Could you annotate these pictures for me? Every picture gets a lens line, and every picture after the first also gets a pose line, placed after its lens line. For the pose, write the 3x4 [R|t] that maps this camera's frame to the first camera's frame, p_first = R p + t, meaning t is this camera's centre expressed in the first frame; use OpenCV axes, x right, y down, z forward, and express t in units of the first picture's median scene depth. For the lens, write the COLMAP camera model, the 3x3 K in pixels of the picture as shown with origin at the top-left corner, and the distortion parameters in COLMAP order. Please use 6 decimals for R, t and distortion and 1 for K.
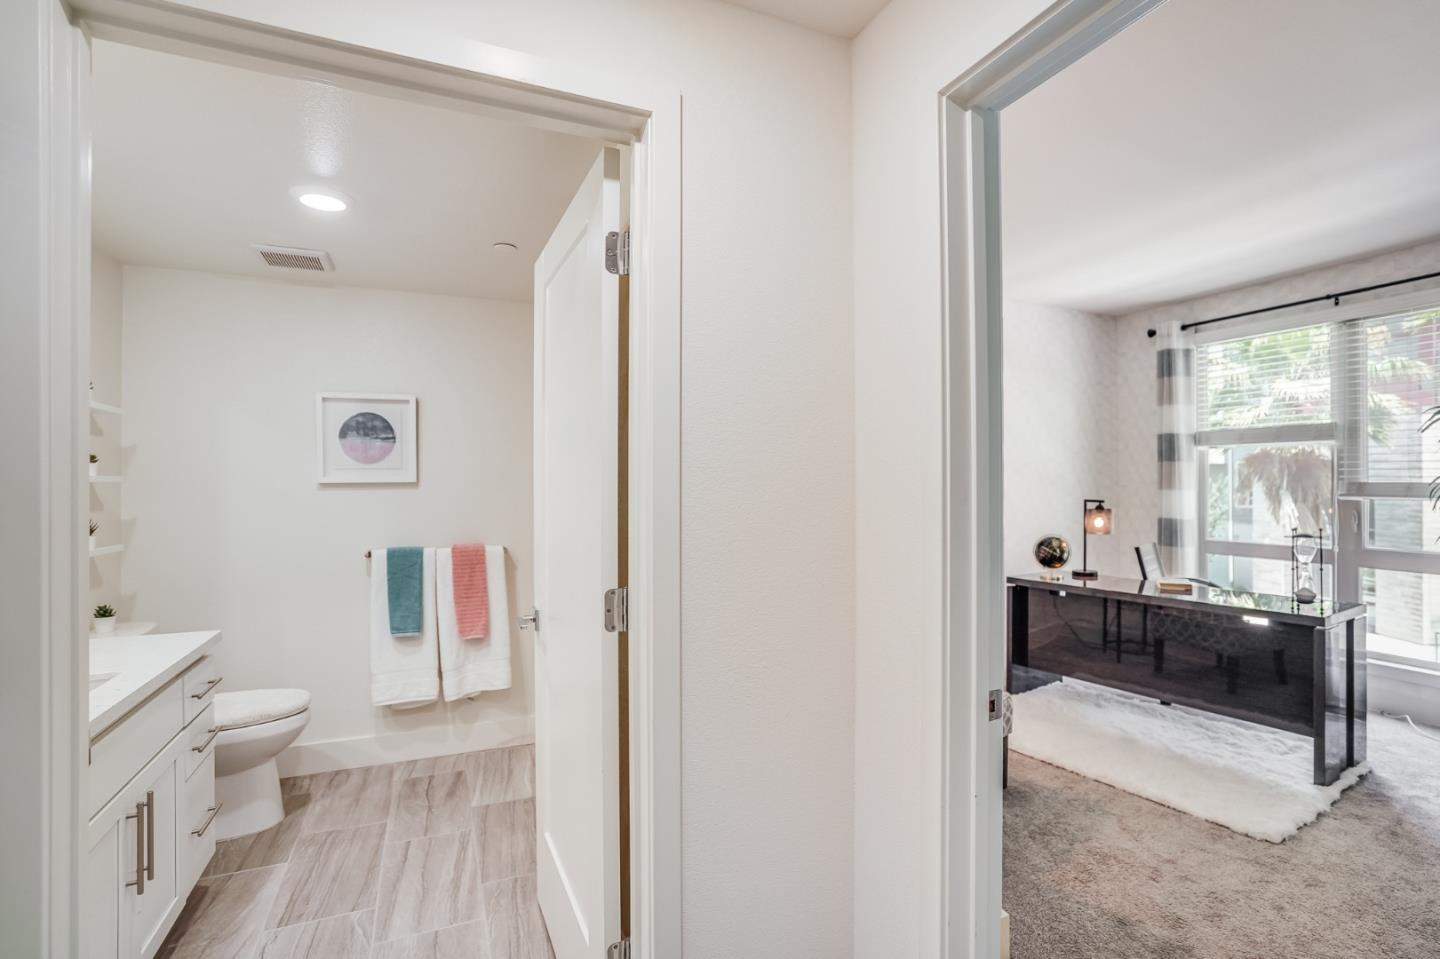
lens RADIAL K [[656.3, 0, 711.7], [0, 656.3, 487.0], [0, 0, 1]] dist [0.005998, 0.001362]
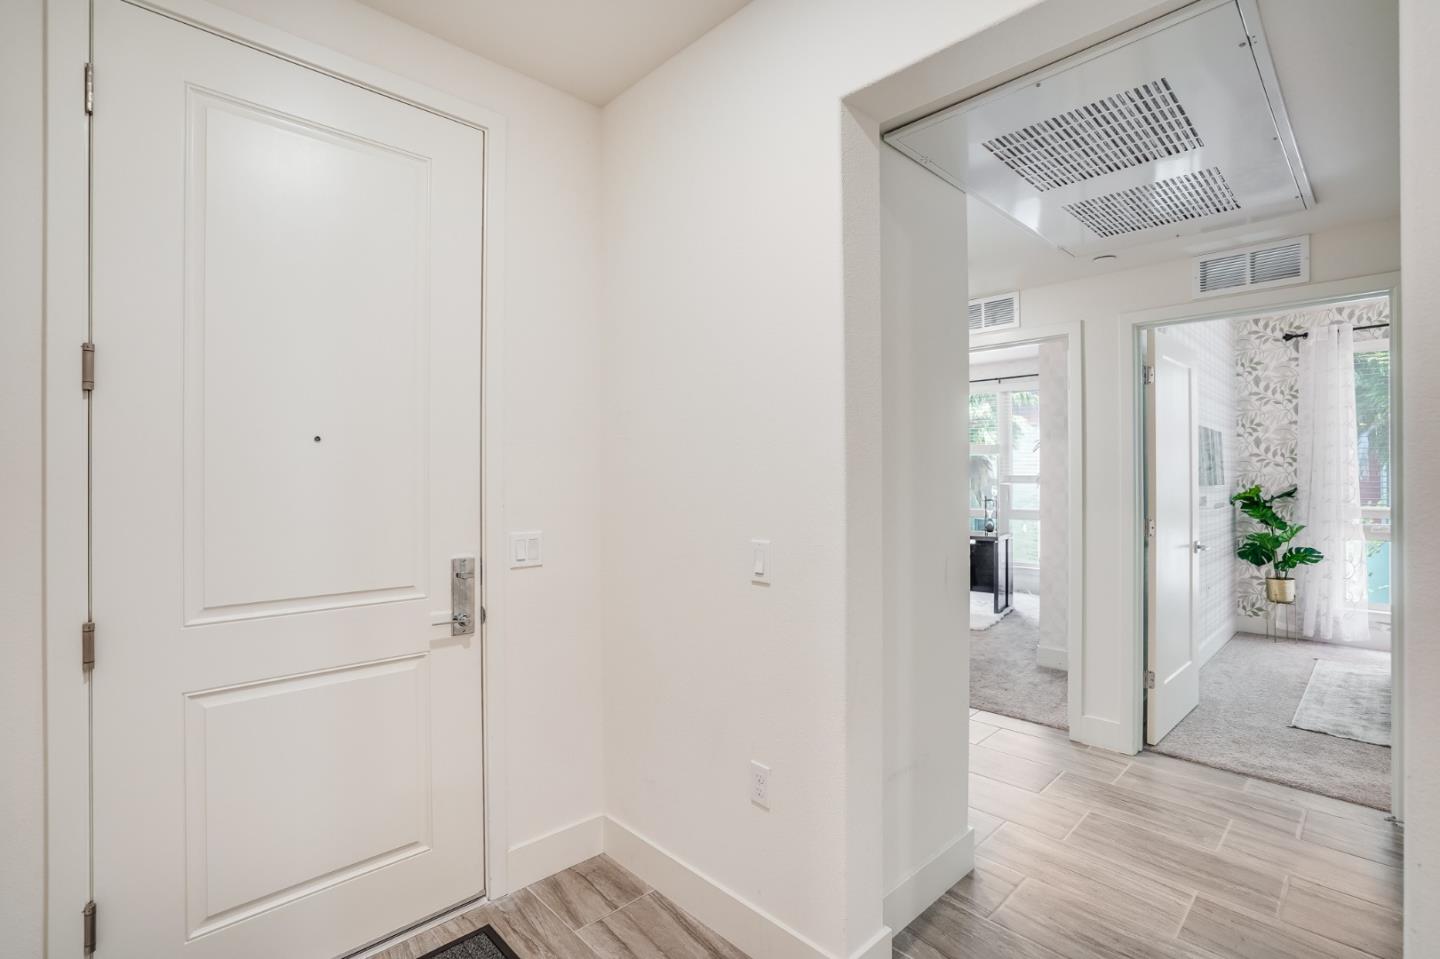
lens RADIAL K [[656.3, 0, 724.1], [0, 656.3, 474.9], [0, 0, 1]] dist [0.005998, 0.001362]
pose [[0.934032, -0.002823, 0.357178, -0.625727], [0.005713, 0.999959, -0.007037, 0.006088], [-0.357143, 0.008613, 0.934010, -0.639405]]
